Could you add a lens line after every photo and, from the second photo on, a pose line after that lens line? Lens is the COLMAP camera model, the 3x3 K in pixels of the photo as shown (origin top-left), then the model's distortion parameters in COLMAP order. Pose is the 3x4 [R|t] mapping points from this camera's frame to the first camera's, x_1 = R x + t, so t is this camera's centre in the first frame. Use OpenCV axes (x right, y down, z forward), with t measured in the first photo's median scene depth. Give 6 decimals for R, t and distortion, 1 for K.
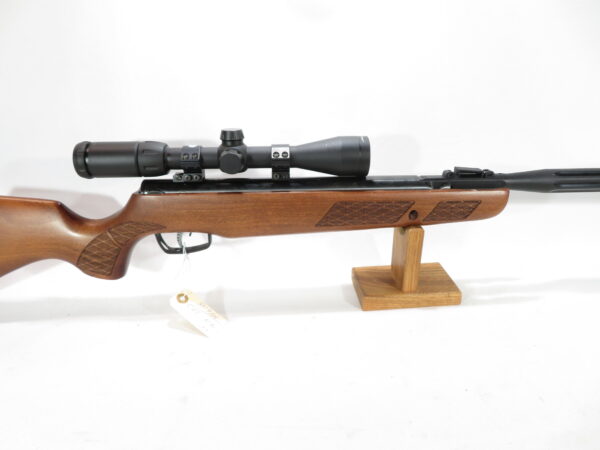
lens RADIAL K [[464.0, 0, 285.4], [0, 464.0, 226.2], [0, 0, 1]] dist [0.030841, 0.001355]
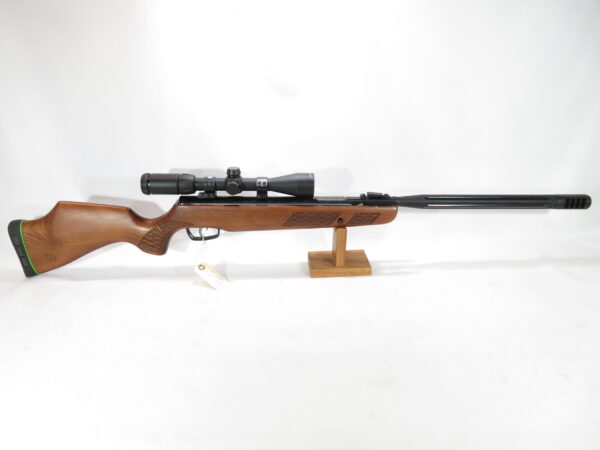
lens RADIAL K [[464.0, 0, 285.4], [0, 464.0, 226.2], [0, 0, 1]] dist [0.030841, 0.001355]
pose [[0.999723, 0.021986, 0.008349, 0.061950], [-0.022143, 0.999570, 0.019232, -0.031387], [-0.007923, -0.019412, 0.999780, -0.674785]]
